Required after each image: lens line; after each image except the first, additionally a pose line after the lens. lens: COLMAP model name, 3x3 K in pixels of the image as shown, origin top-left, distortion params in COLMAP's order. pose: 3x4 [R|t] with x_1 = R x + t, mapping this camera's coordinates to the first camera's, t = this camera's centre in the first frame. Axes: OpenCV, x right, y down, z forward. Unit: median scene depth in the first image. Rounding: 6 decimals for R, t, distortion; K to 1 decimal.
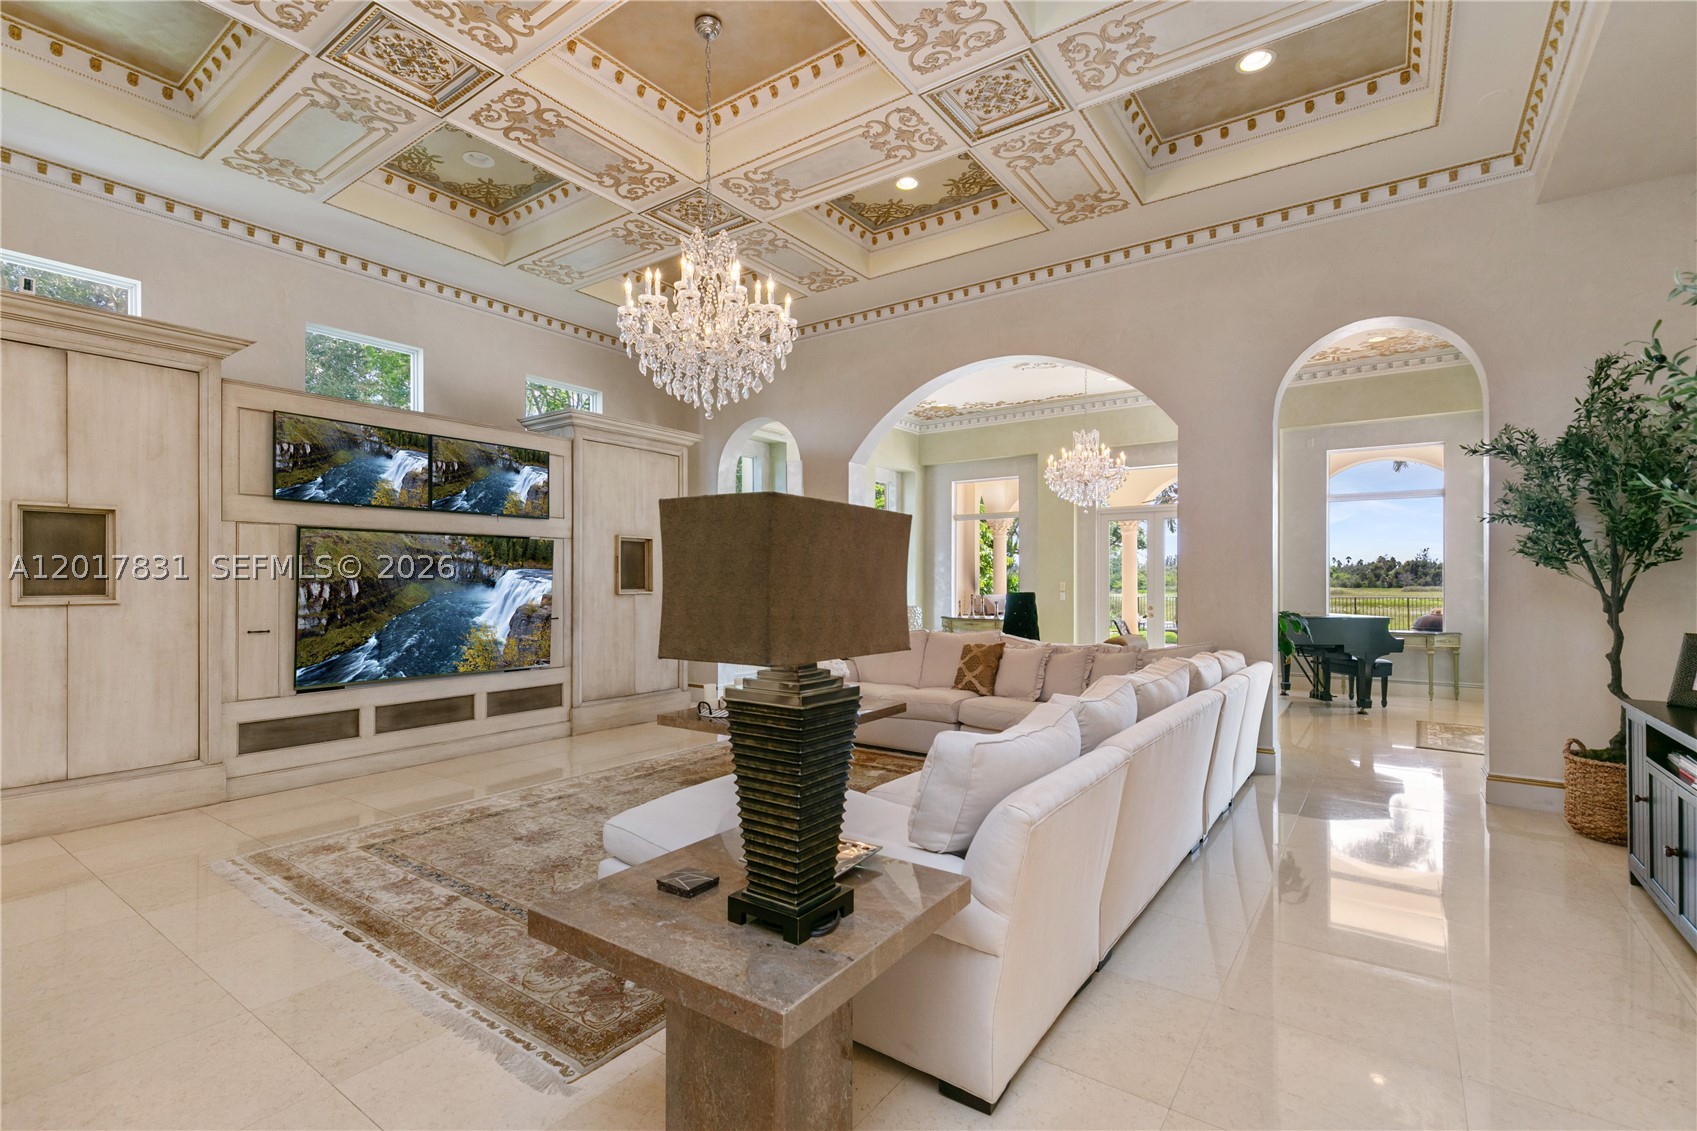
lens RADIAL K [[767.9, 0, 849.7], [0, 767.9, 578.3], [0, 0, 1]] dist [0.001401, 0.000348]
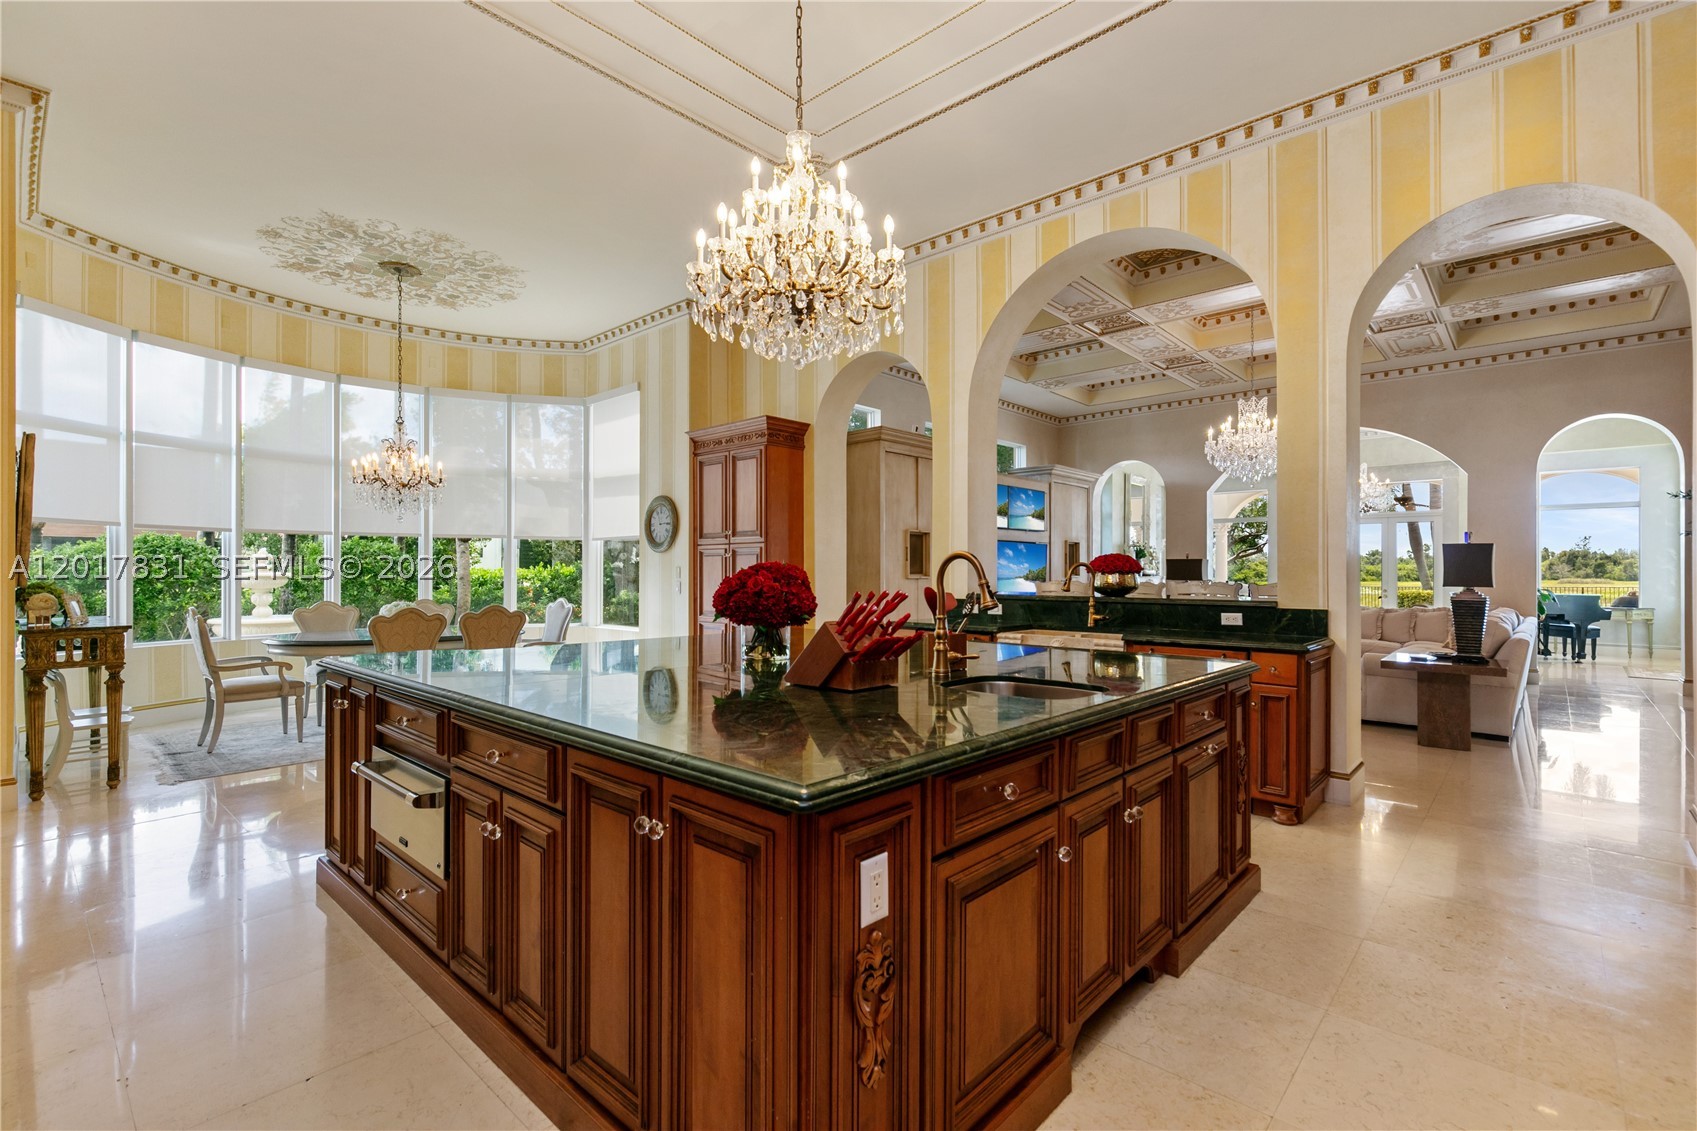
lens RADIAL K [[767.9, 0, 839.3], [0, 767.9, 566.4], [0, 0, 1]] dist [0.001401, 0.000348]
pose [[0.992324, 0.000300, -0.123662, -0.453464], [-0.000807, 0.999991, -0.004051, 0.004135], [0.123660, 0.004120, 0.992316, -0.512858]]
